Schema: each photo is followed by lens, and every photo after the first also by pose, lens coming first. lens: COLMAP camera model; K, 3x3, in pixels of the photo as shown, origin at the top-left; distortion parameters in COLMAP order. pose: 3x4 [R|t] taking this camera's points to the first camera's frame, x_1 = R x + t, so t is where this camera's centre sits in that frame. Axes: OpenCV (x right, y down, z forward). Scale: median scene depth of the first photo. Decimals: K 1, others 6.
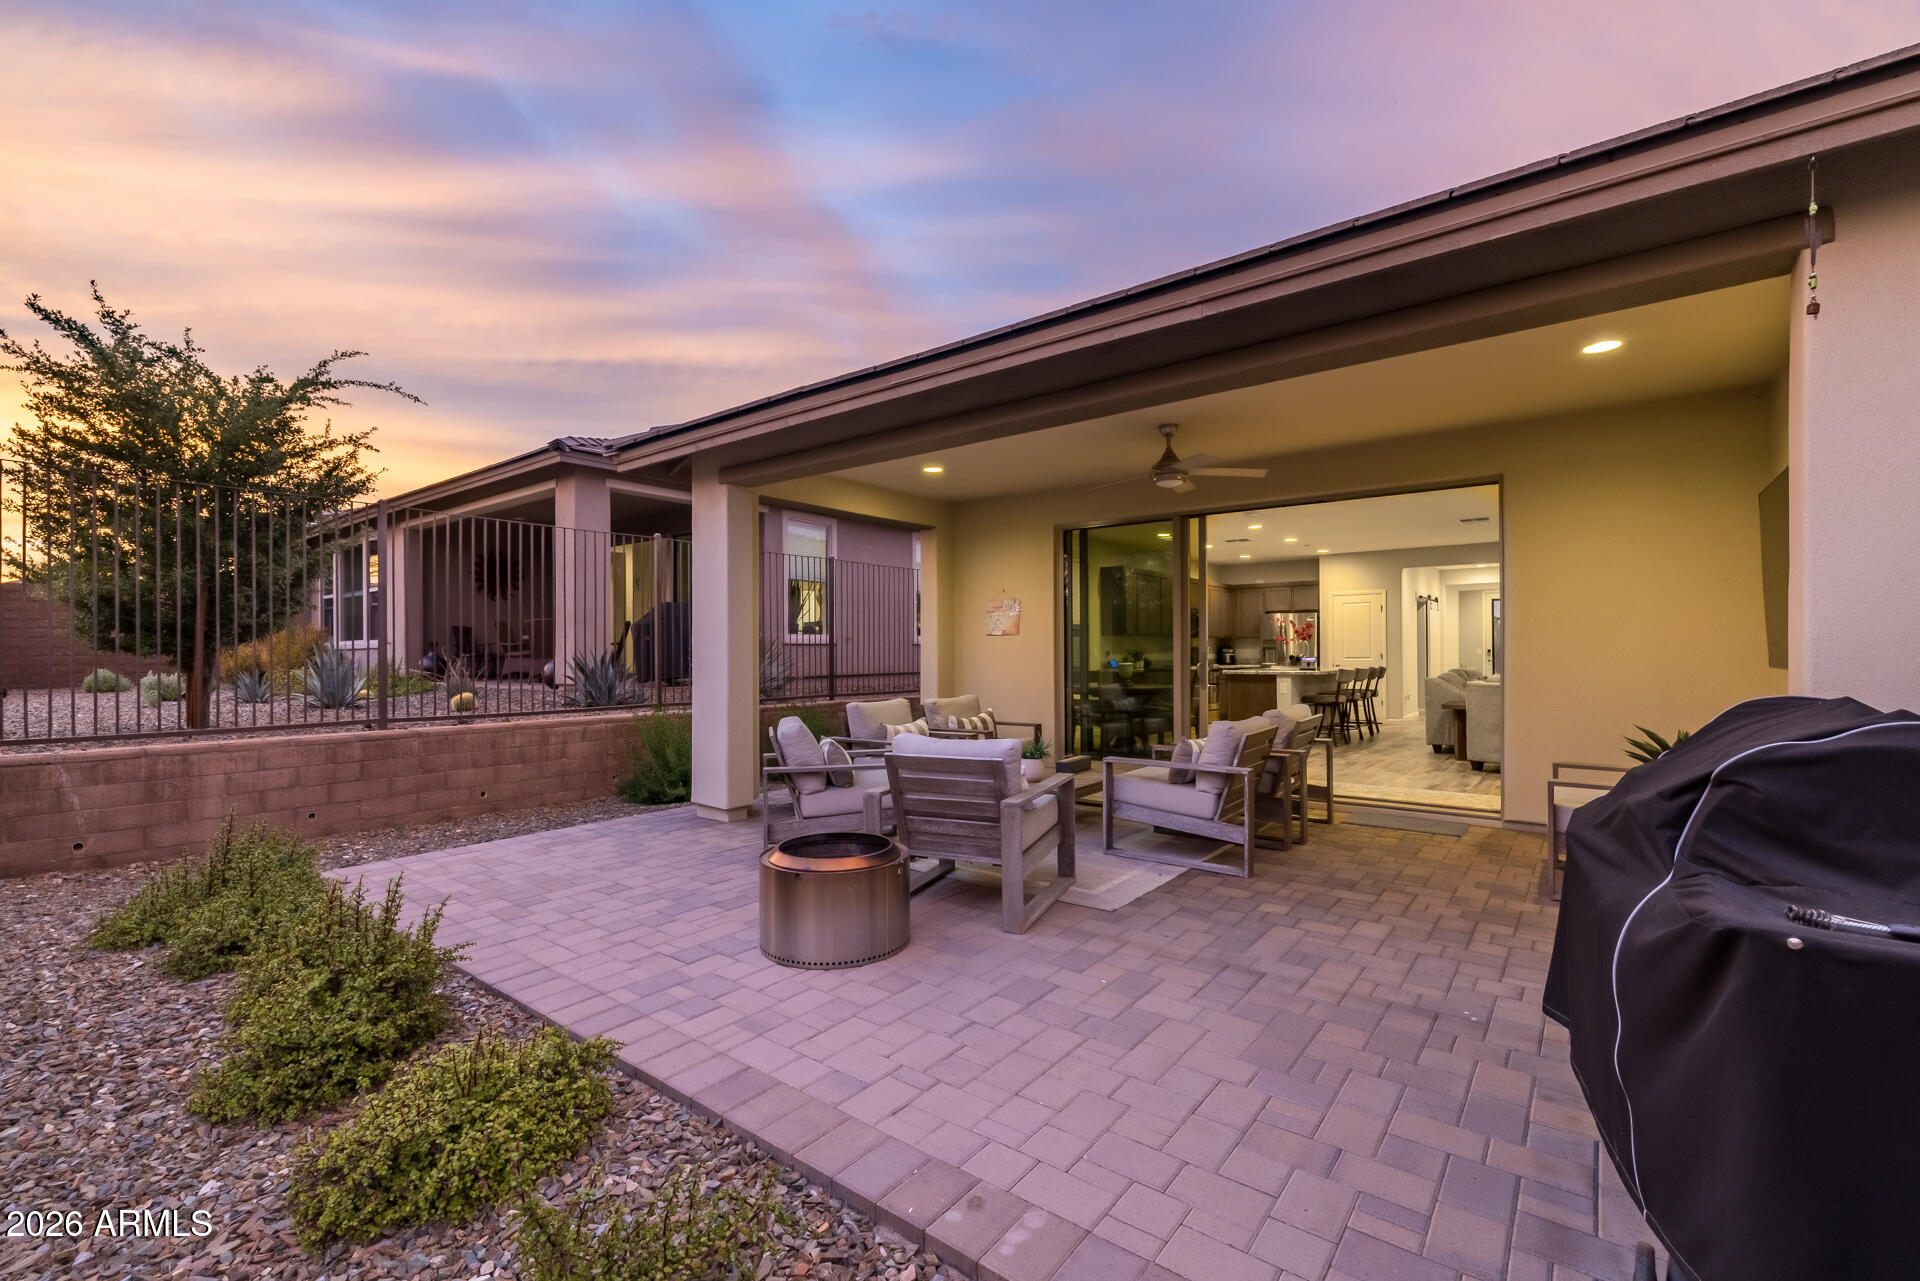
lens RADIAL K [[819.7, 0, 956.7], [0, 819.7, 647.6], [0, 0, 1]] dist [0.001894, -0.000308]
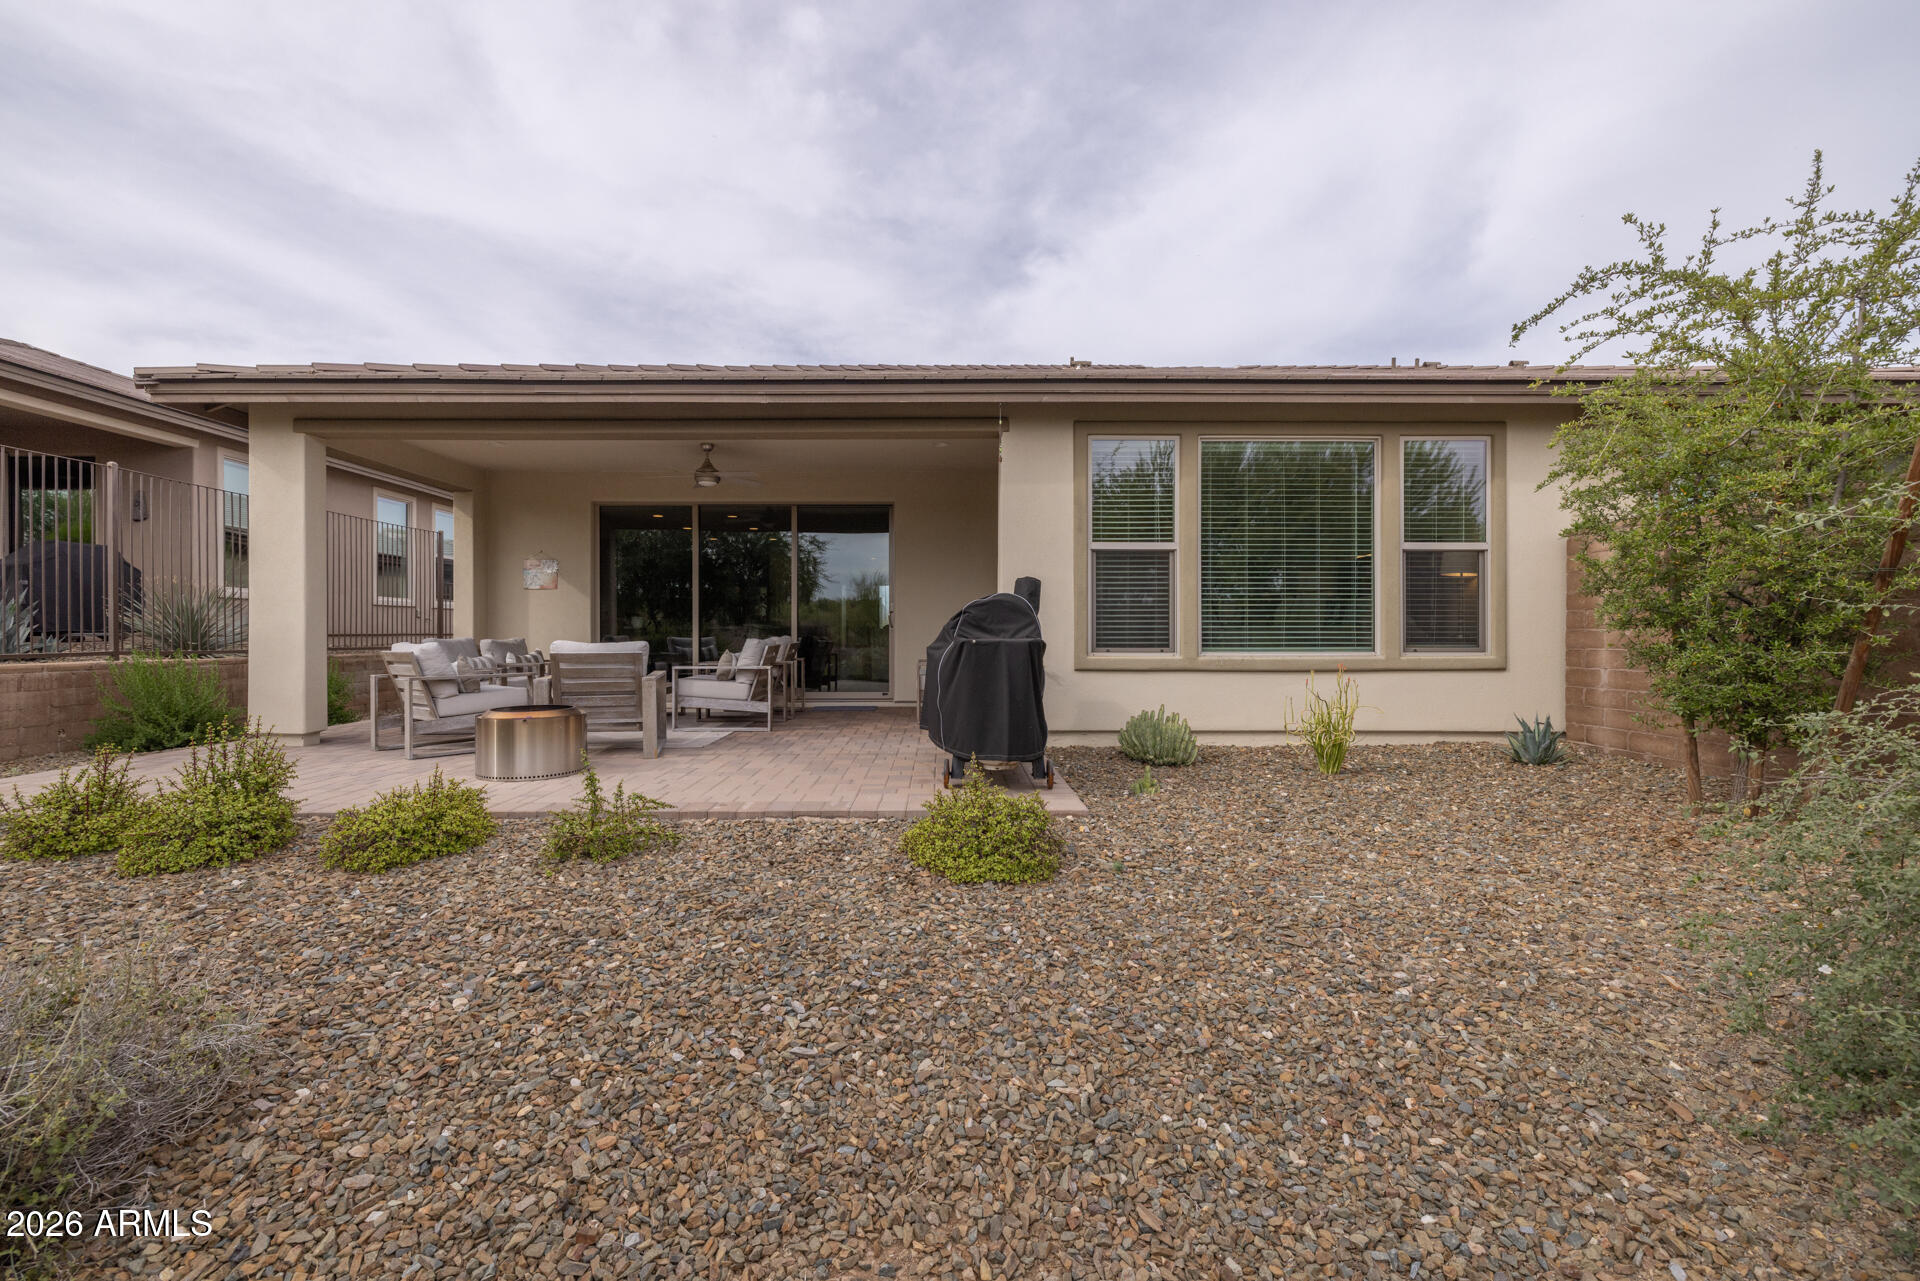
lens RADIAL K [[819.7, 0, 960.4], [0, 819.7, 636.4], [0, 0, 1]] dist [0.001894, -0.000308]
pose [[0.776292, 0.001204, 0.630373, -0.374568], [-0.004007, 0.999987, 0.003025, 0.080520], [-0.630361, -0.004874, 0.776287, -0.500968]]
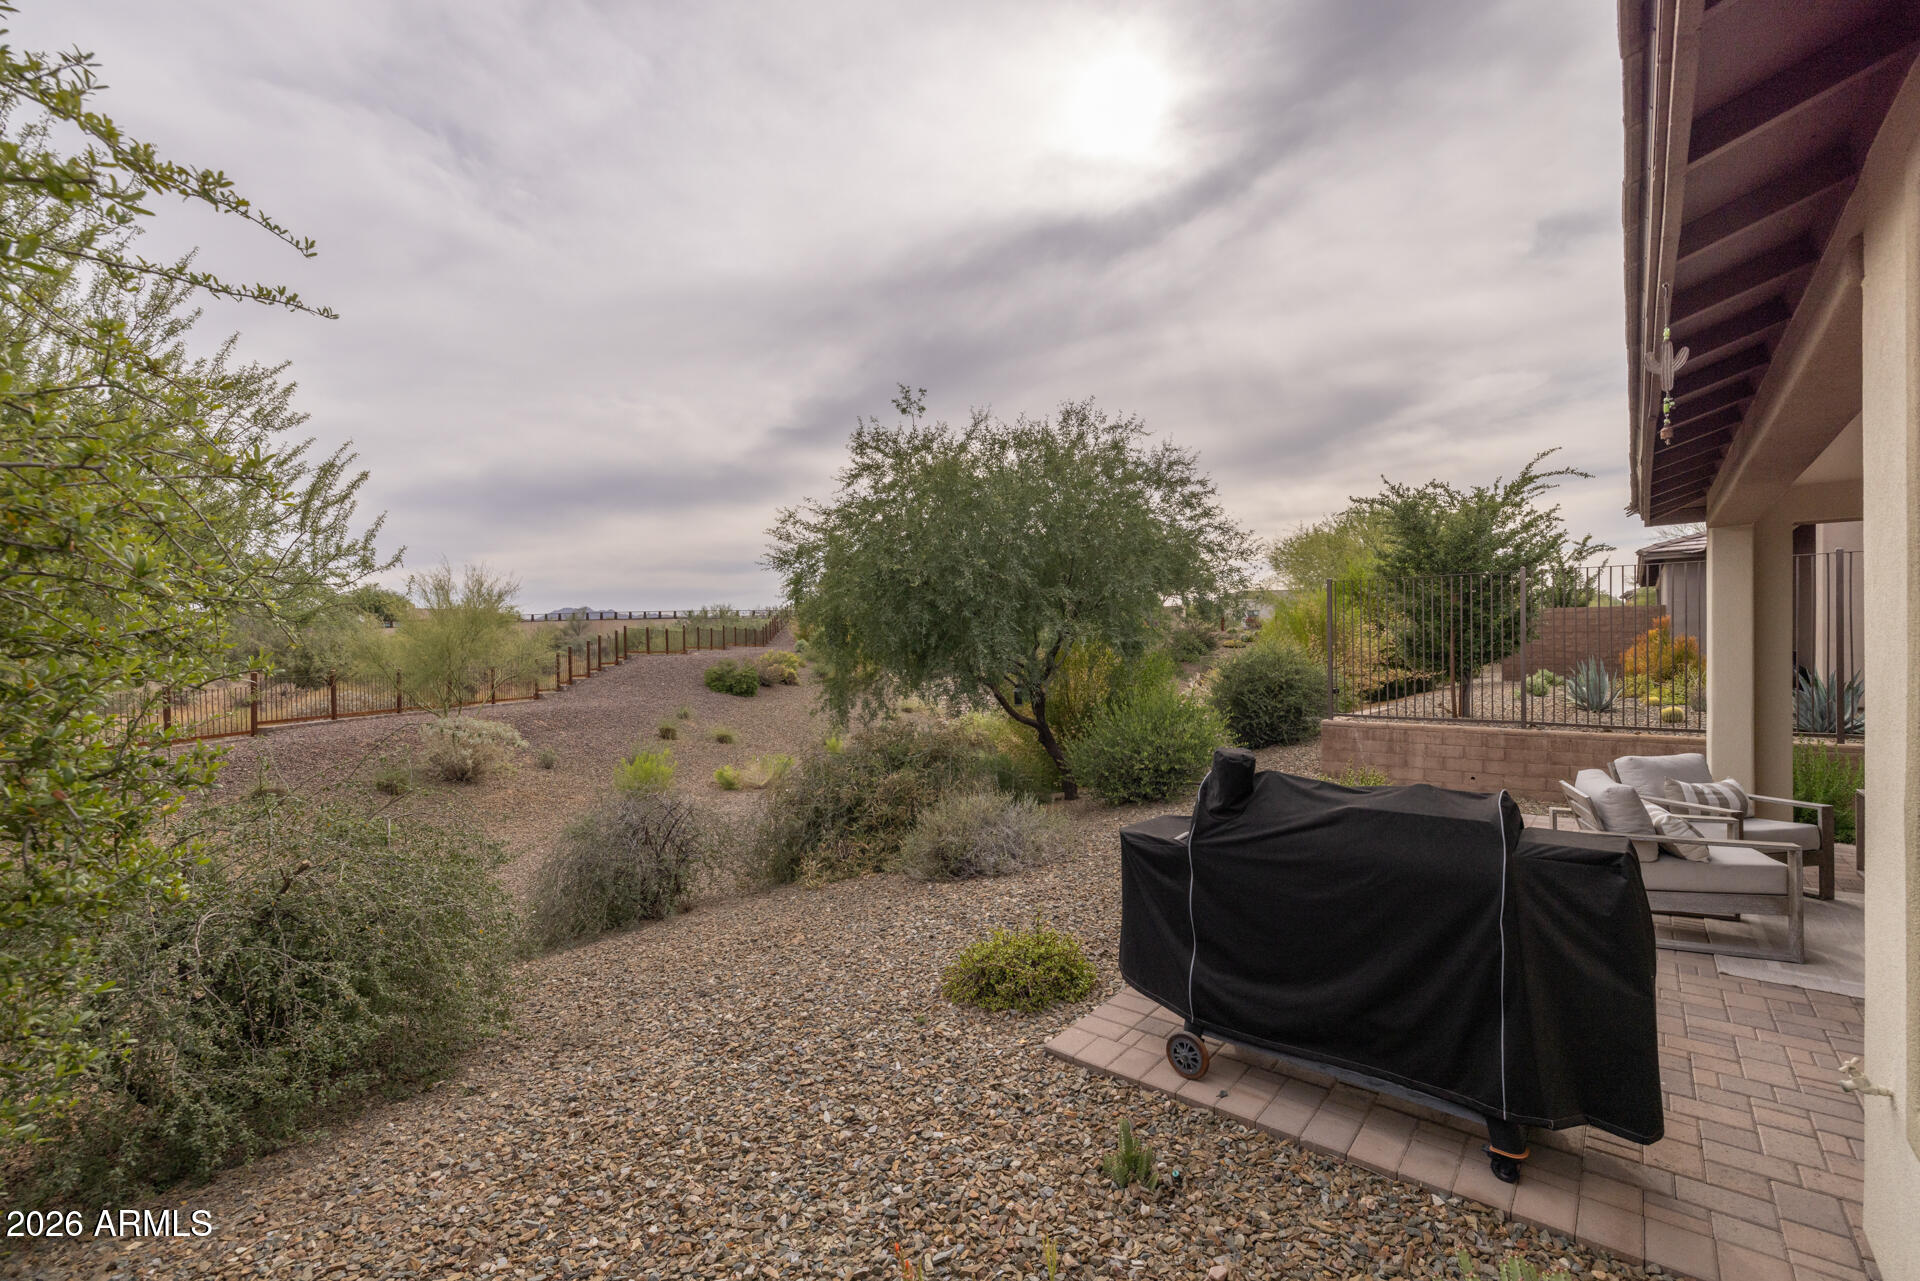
lens RADIAL K [[819.7, 0, 970.0], [0, 819.7, 650.6], [0, 0, 1]] dist [0.001894, -0.000308]
pose [[-0.017364, 0.004984, -0.999837, 1.007850], [0.011817, 0.999919, 0.004779, -0.073233], [0.999779, -0.011732, -0.017421, 0.094533]]
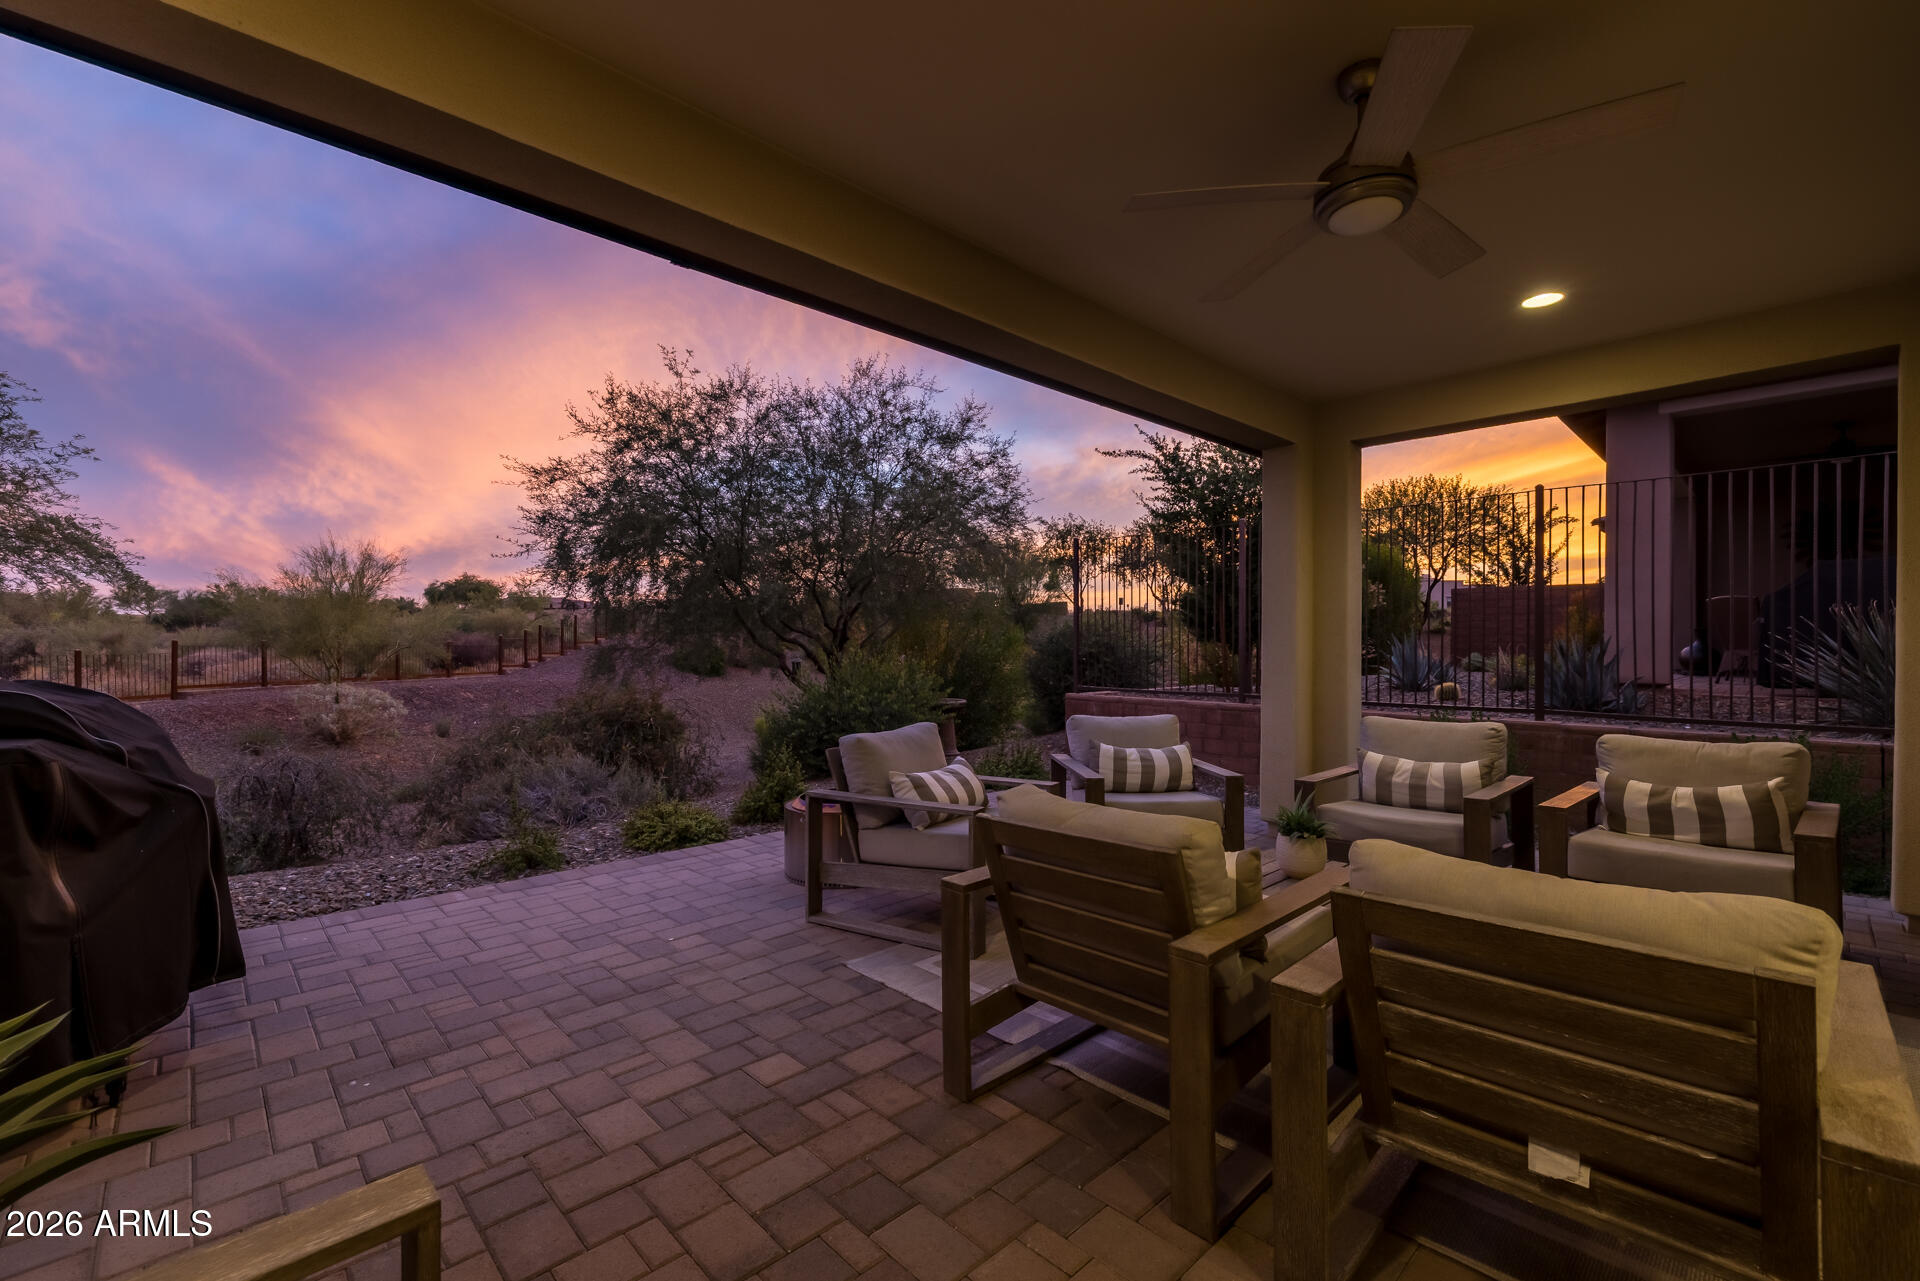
lens RADIAL K [[819.7, 0, 958.6], [0, 819.7, 638.8], [0, 0, 1]] dist [0.001894, -0.000308]
pose [[-0.141859, 0.000476, -0.989887, 0.814965], [0.004213, 0.999991, -0.000123, 0.001233], [0.989878, -0.004188, -0.141860, 1.029121]]
